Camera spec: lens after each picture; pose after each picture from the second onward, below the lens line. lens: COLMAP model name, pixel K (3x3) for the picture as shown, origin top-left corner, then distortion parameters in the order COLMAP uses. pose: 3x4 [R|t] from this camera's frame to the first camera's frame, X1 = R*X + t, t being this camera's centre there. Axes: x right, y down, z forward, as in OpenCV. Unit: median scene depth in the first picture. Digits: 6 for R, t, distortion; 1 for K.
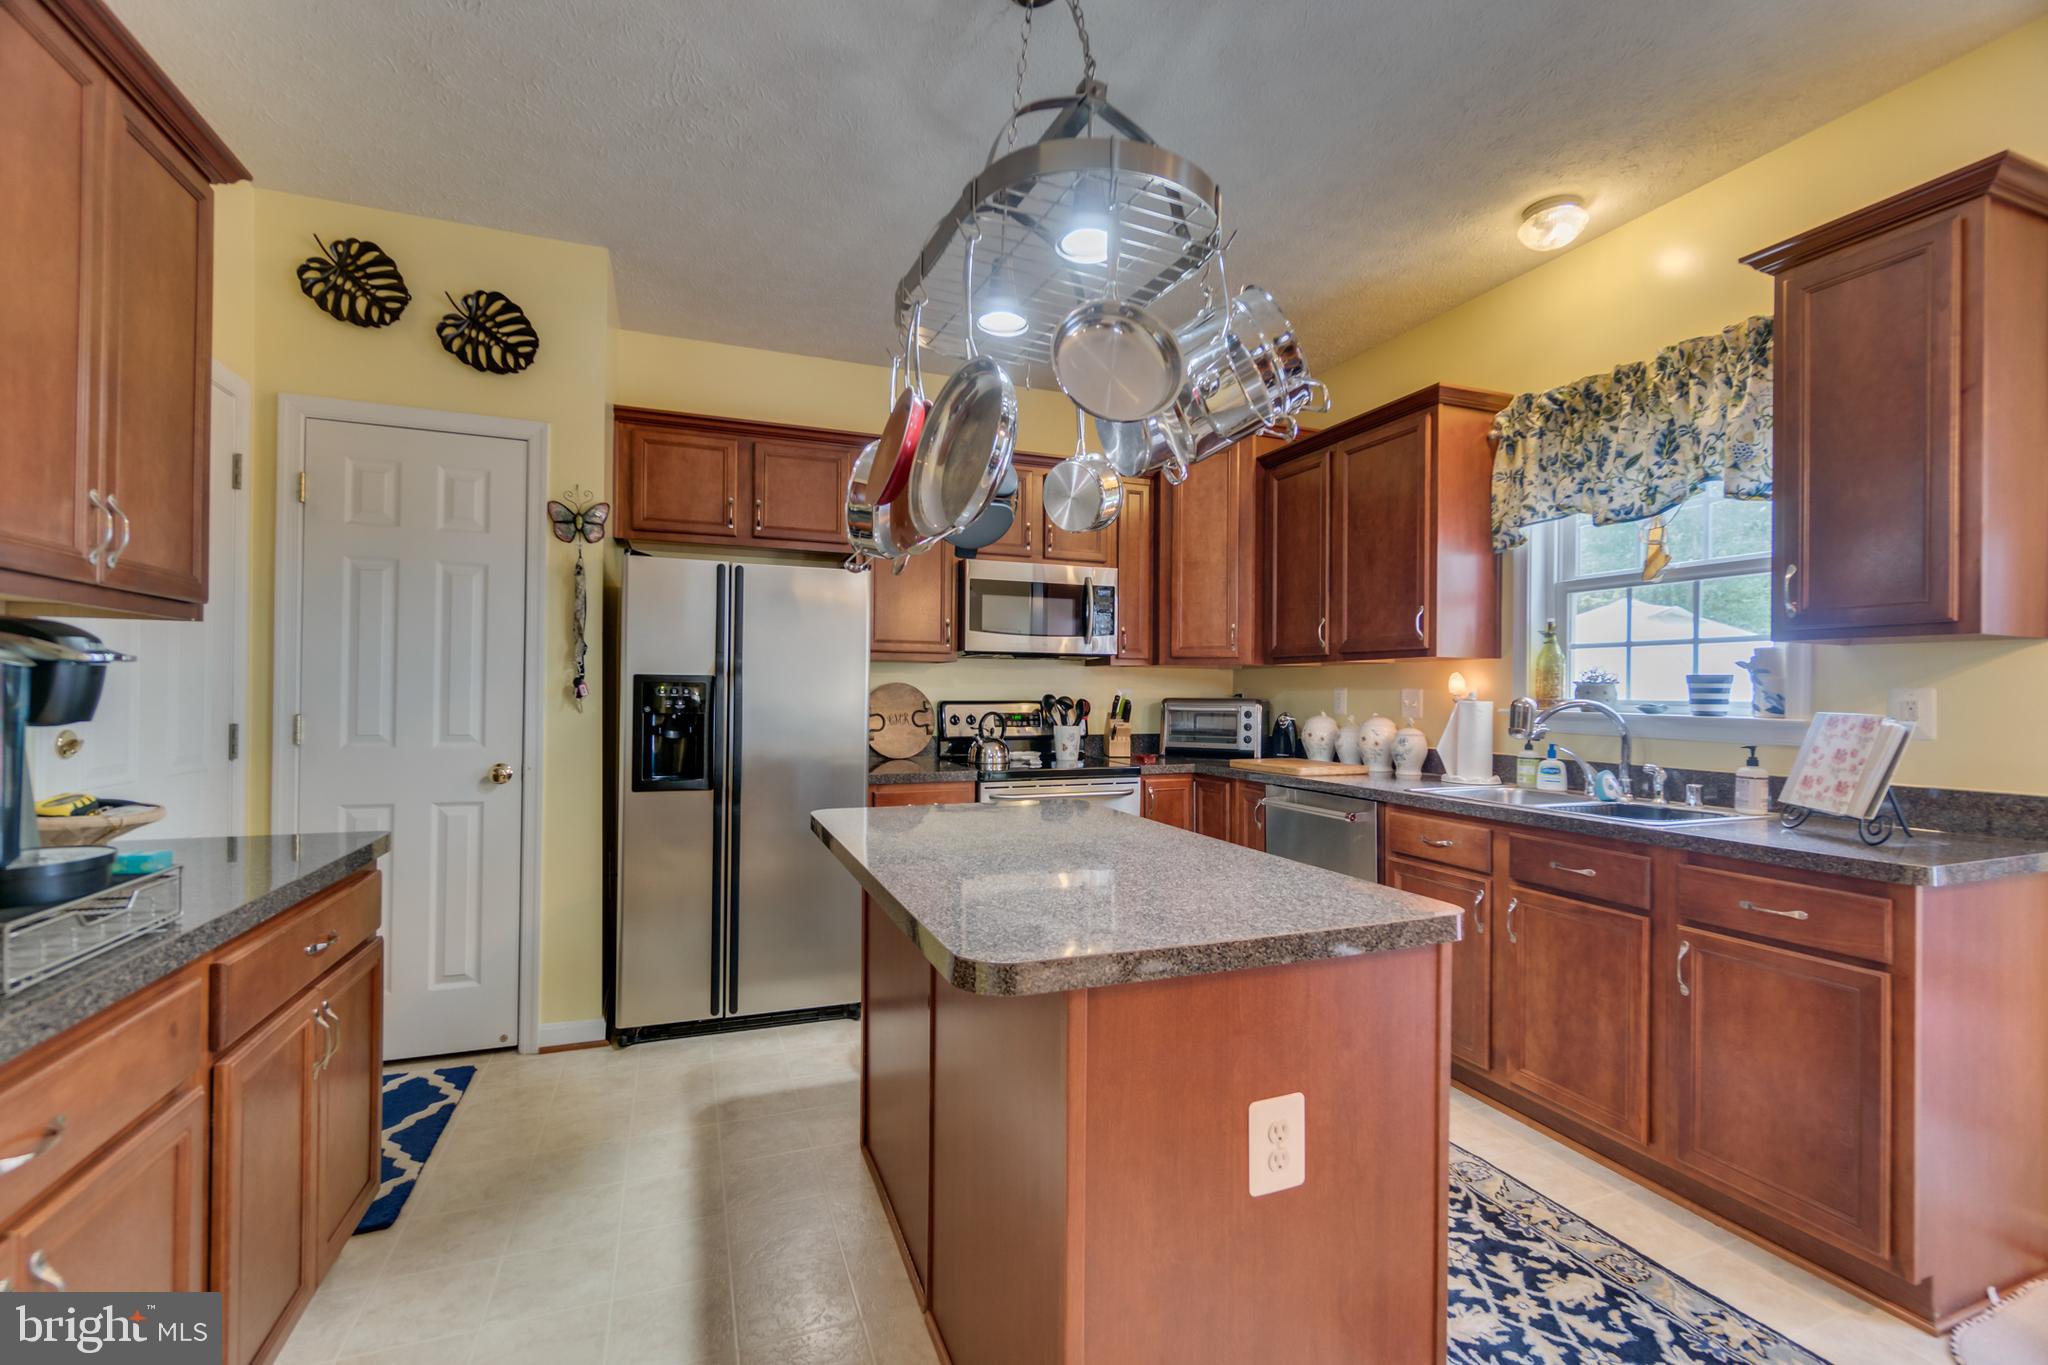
lens RADIAL K [[833.1, 0, 1039.2], [0, 833.1, 691.5], [0, 0, 1]] dist [-0.000127, 0.000150]
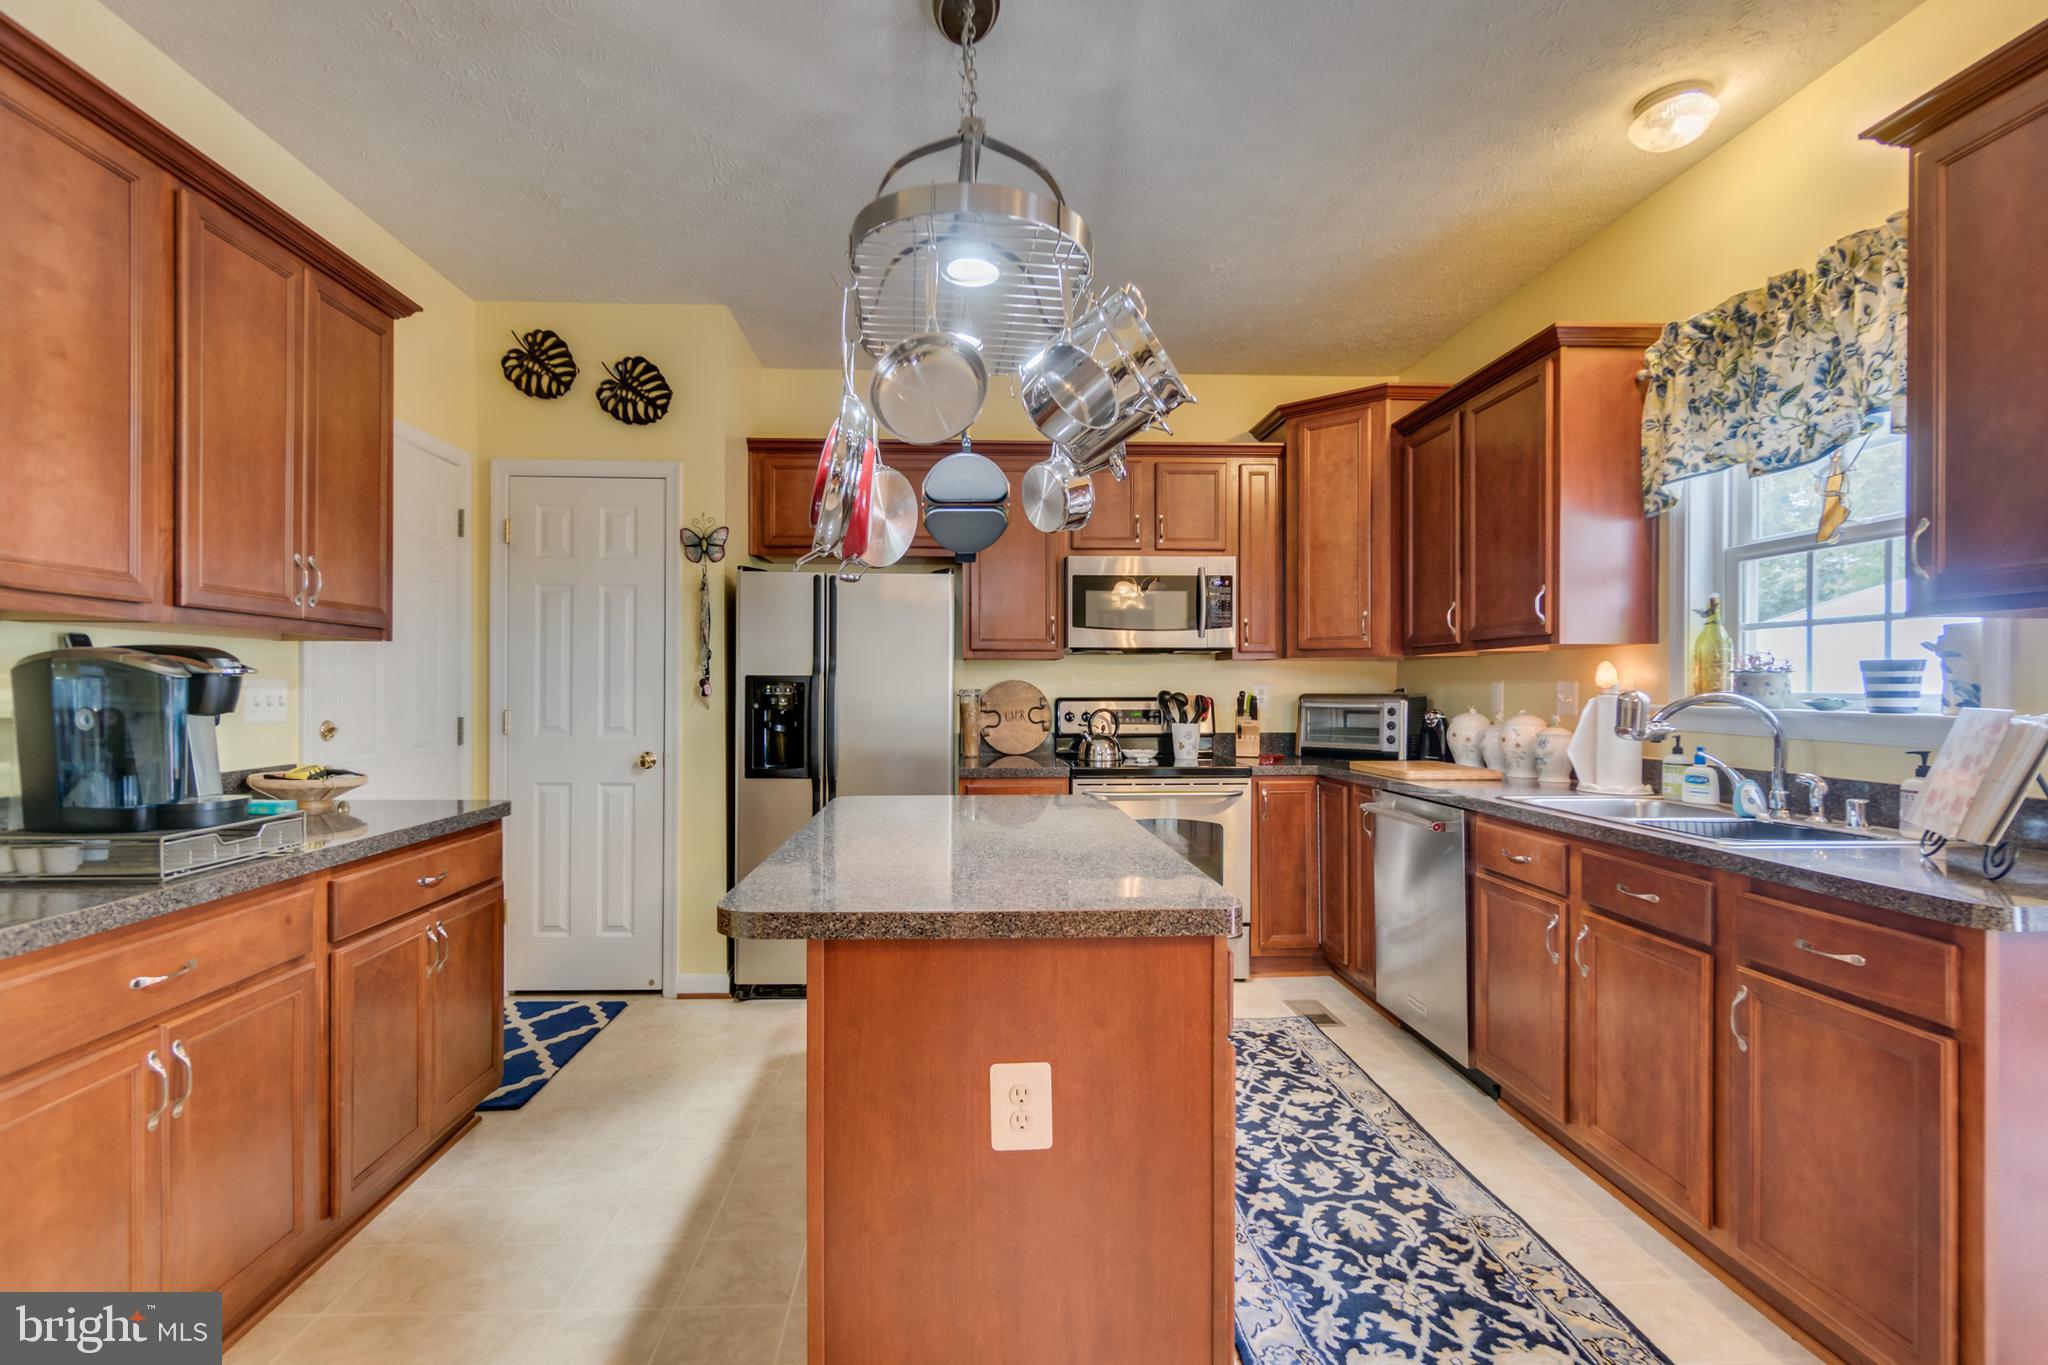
lens RADIAL K [[881.3, 0, 1022.6], [0, 881.3, 690.8], [0, 0, 1]] dist [-0.000119, 0.000154]
pose [[0.951059, -0.006416, -0.308944, 0.270818], [0.007222, 0.999973, 0.001467, 0.001536], [0.308926, -0.003627, 0.951079, -0.034702]]
